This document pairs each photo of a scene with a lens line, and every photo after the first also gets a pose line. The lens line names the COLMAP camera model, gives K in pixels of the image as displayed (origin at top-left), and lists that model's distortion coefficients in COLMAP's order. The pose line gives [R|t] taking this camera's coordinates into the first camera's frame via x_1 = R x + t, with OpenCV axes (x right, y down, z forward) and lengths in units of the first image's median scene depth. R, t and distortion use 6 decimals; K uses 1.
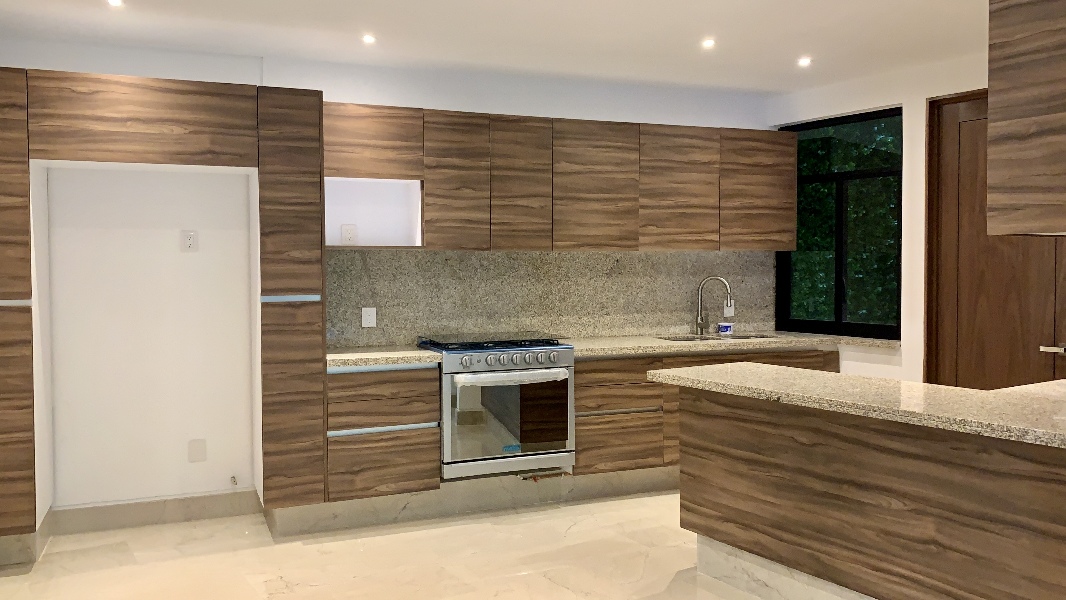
lens RADIAL K [[854.3, 0, 537.1], [0, 854.3, 289.7], [0, 0, 1]] dist [0.103707, -0.214767]
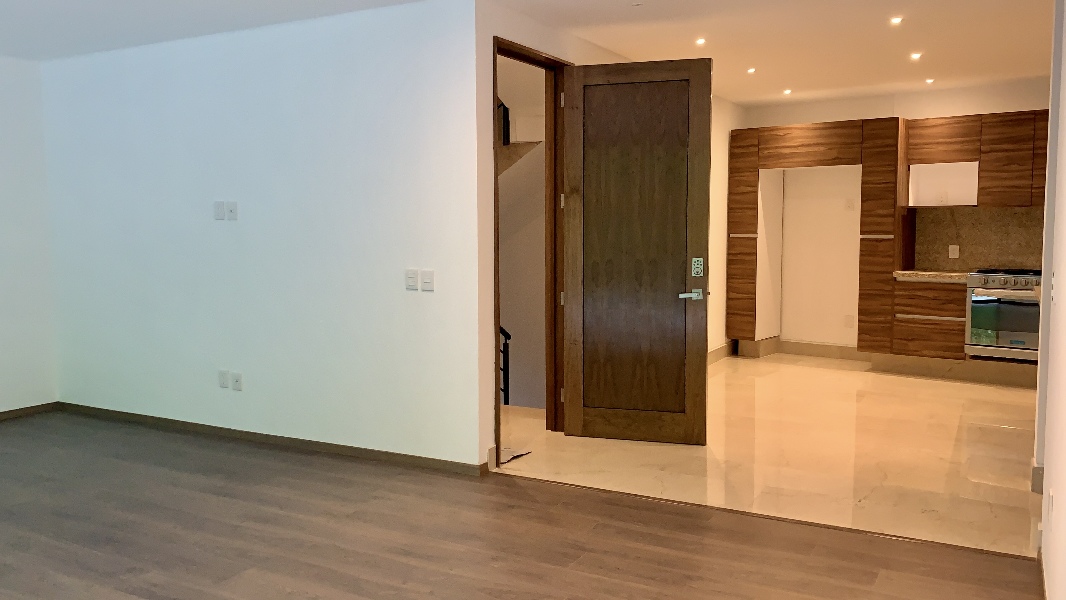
lens RADIAL K [[854.3, 0, 537.1], [0, 854.3, 289.7], [0, 0, 1]] dist [0.103707, -0.214767]
pose [[0.469778, 0.072638, -0.879791, 0.938639], [-0.023644, 0.997287, 0.069714, 0.011435], [0.882468, -0.011948, 0.470221, -0.449279]]
